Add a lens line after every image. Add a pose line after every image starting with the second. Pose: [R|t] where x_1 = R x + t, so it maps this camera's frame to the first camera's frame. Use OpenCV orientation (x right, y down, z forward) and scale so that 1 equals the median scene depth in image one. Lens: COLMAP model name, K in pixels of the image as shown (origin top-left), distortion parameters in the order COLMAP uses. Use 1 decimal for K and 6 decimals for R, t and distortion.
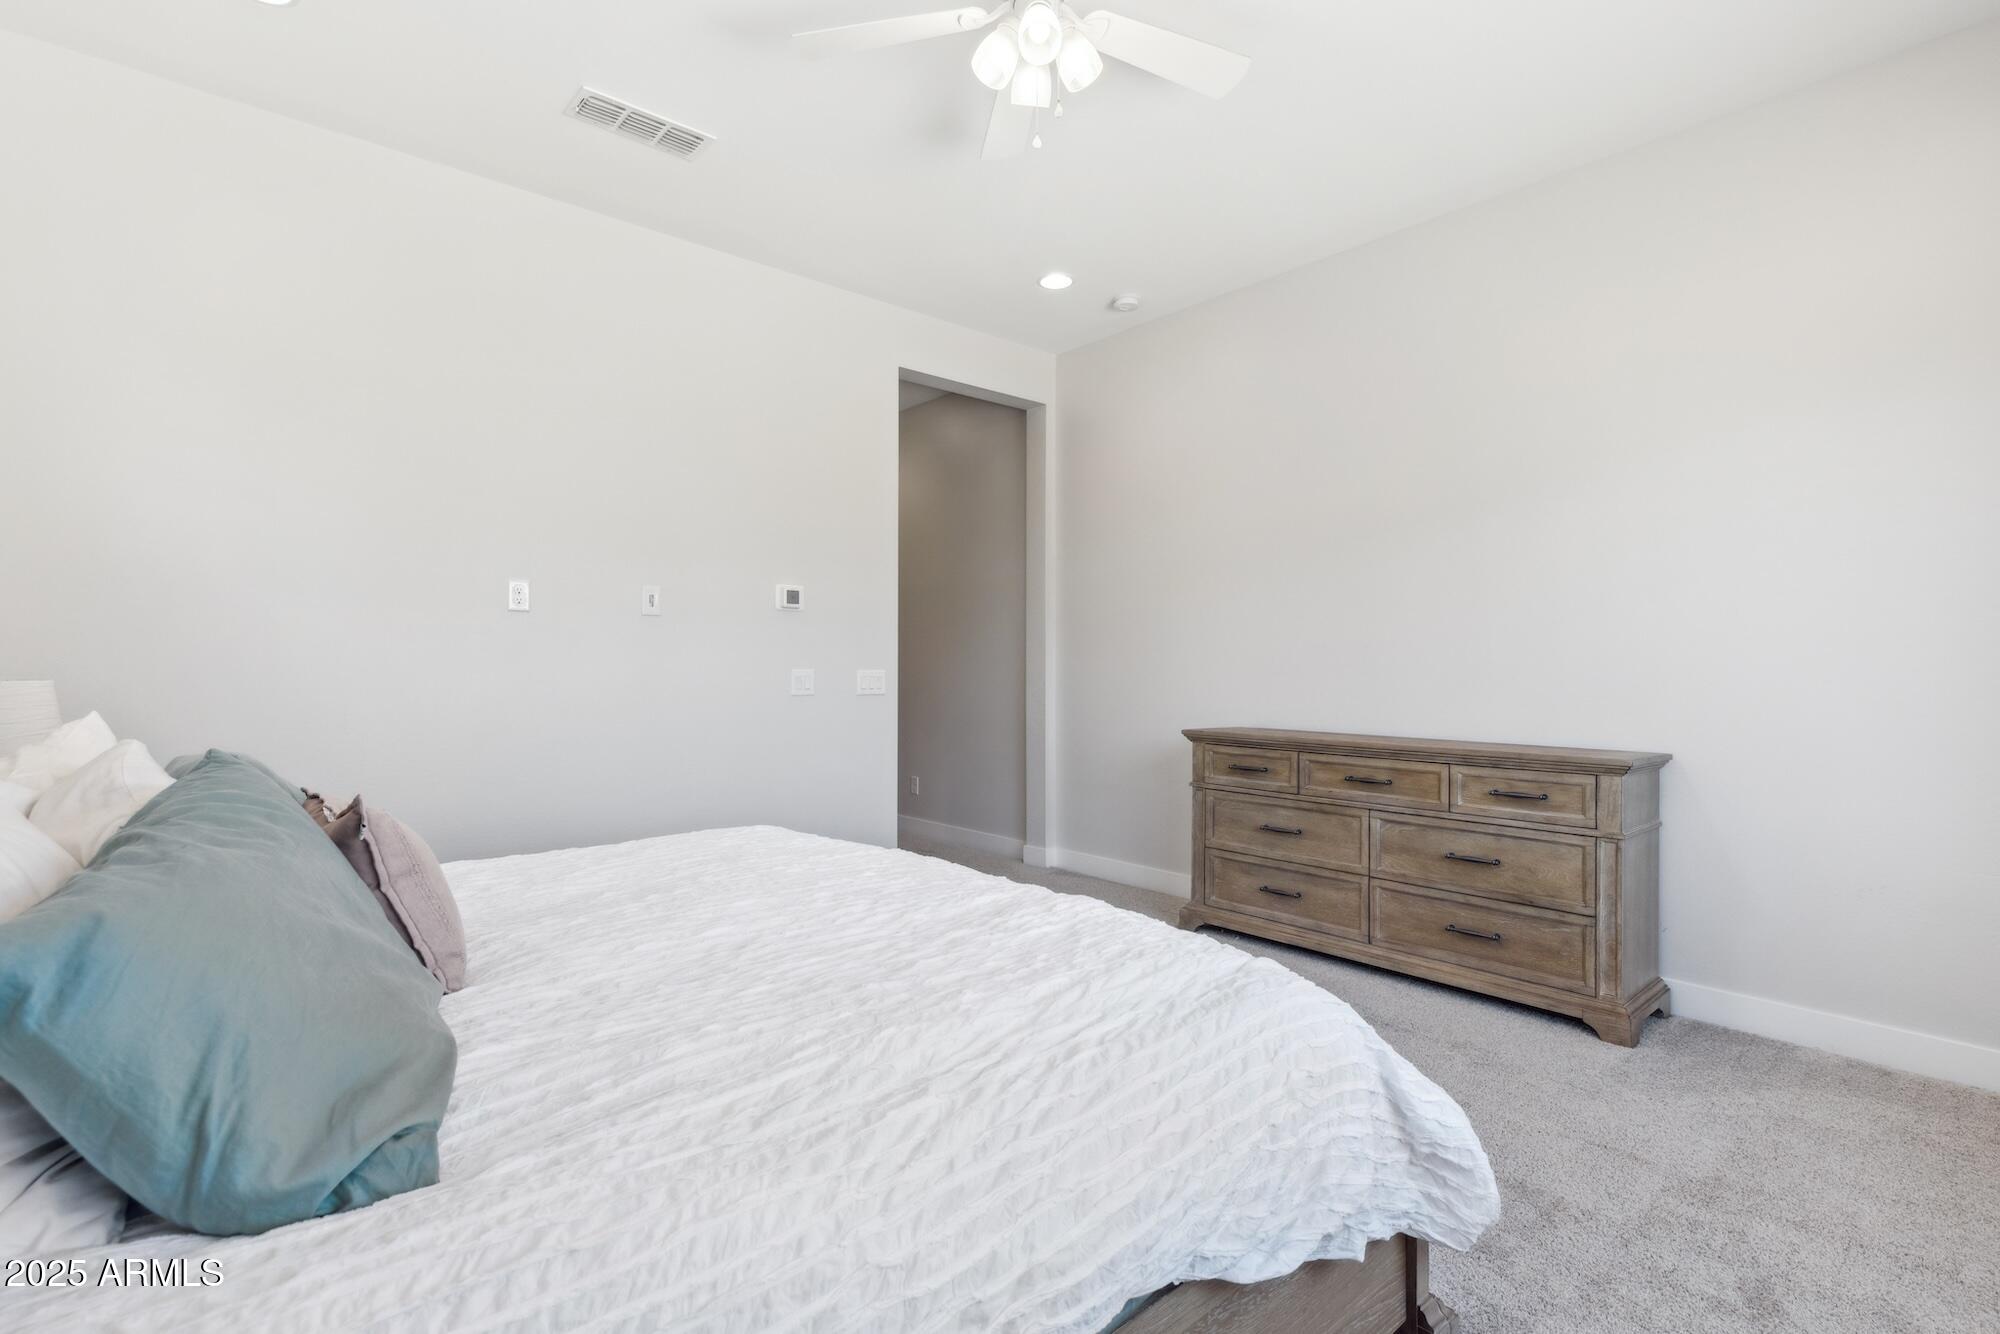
lens RADIAL K [[899.3, 0, 999.7], [0, 899.3, 674.4], [0, 0, 1]] dist [0.005648, -0.000406]
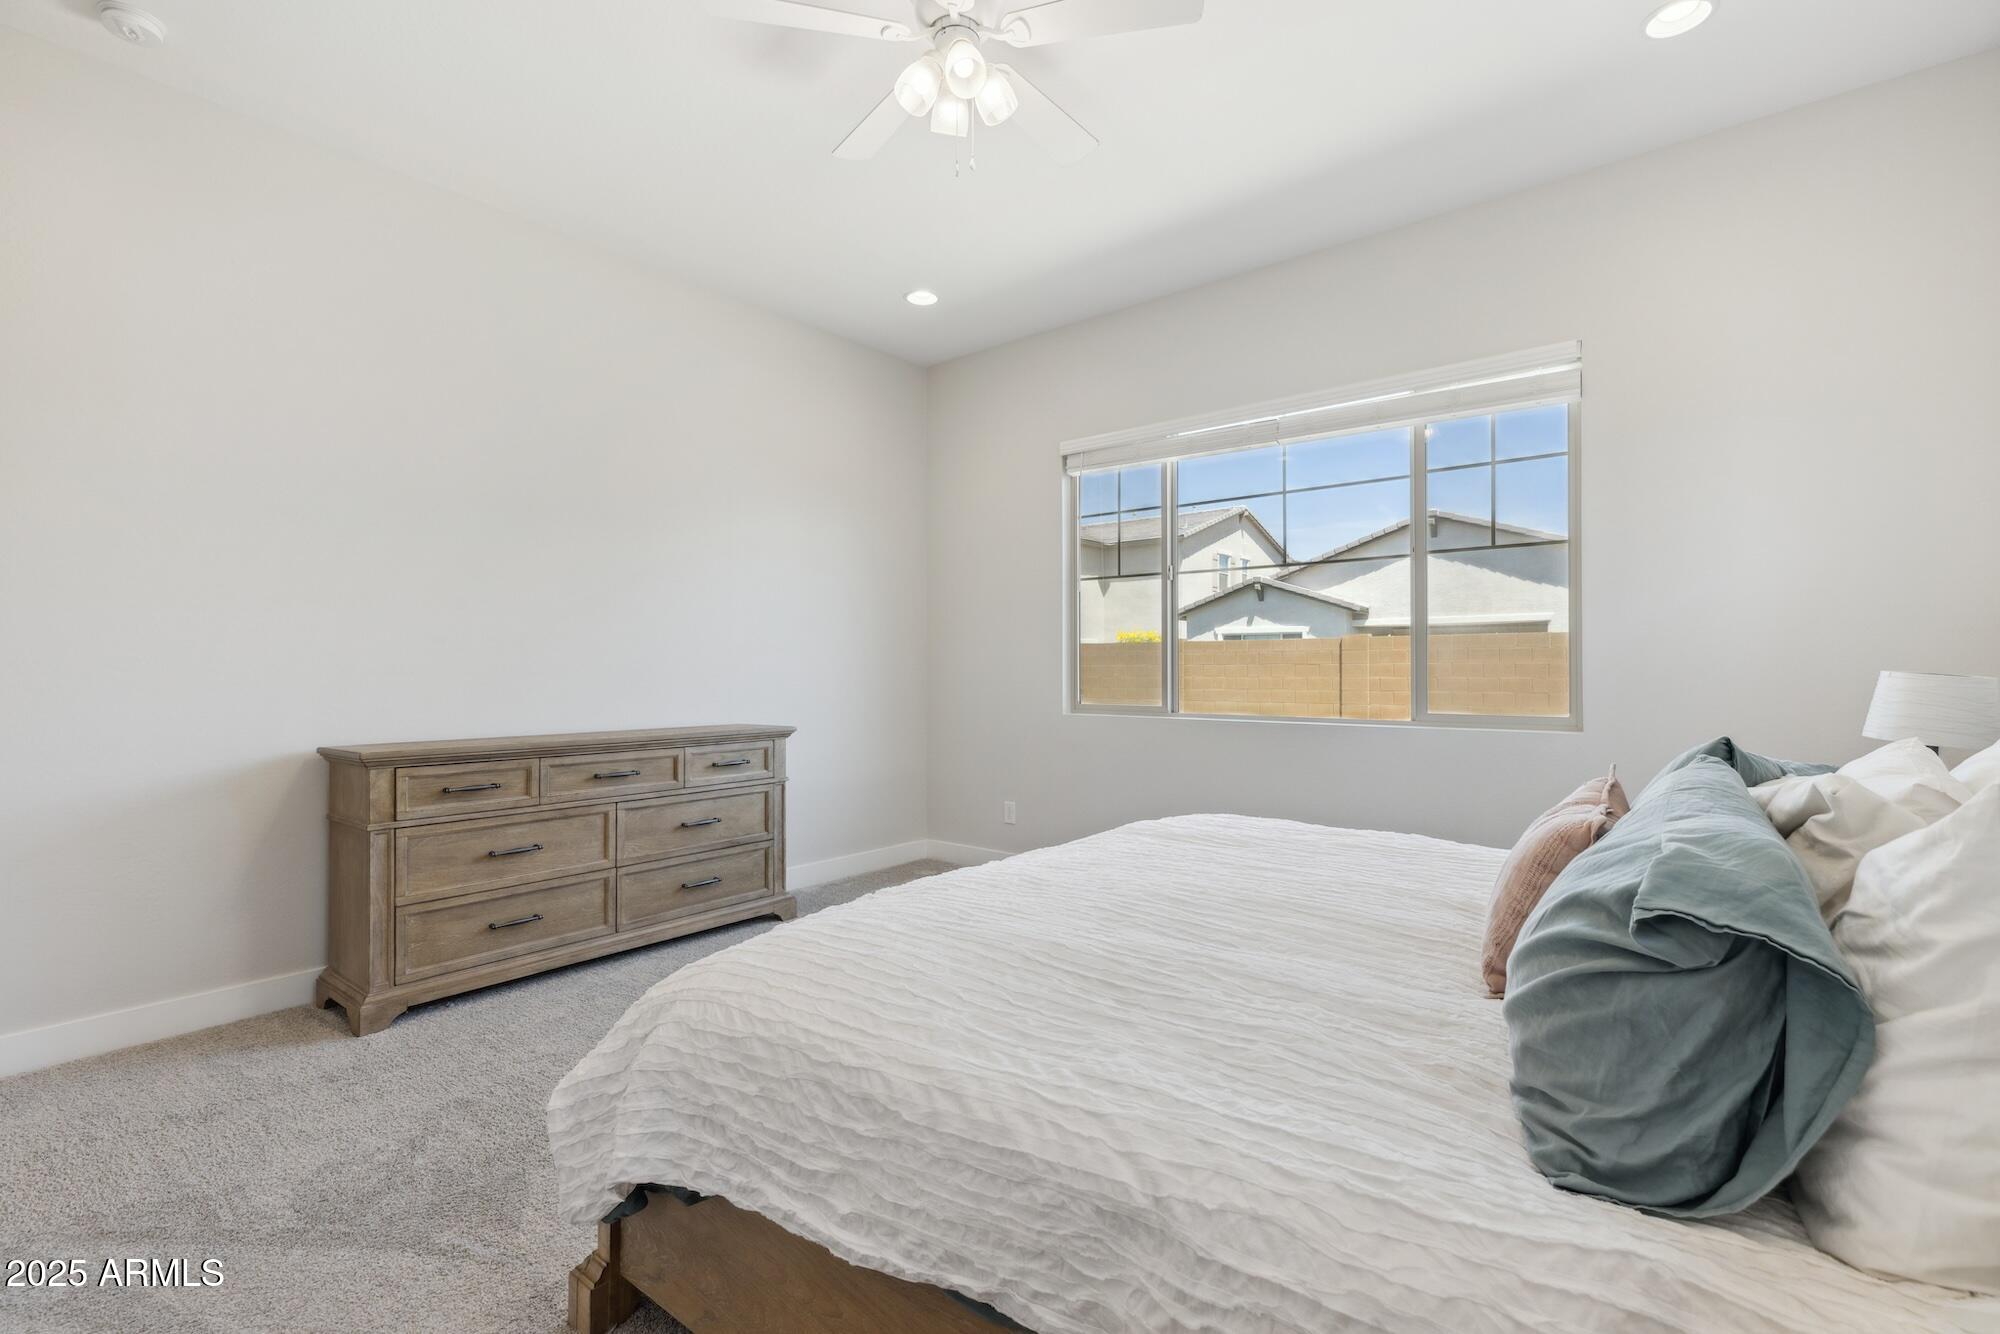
lens RADIAL K [[894.9, 0, 1000.8], [0, 894.9, 663.0], [0, 0, 1]] dist [0.005444, -0.000068]
pose [[-0.168440, -0.000626, 0.985712, -0.668391], [0.002717, 0.999996, 0.001099, -0.009667], [-0.985708, 0.002864, -0.168437, 0.729543]]
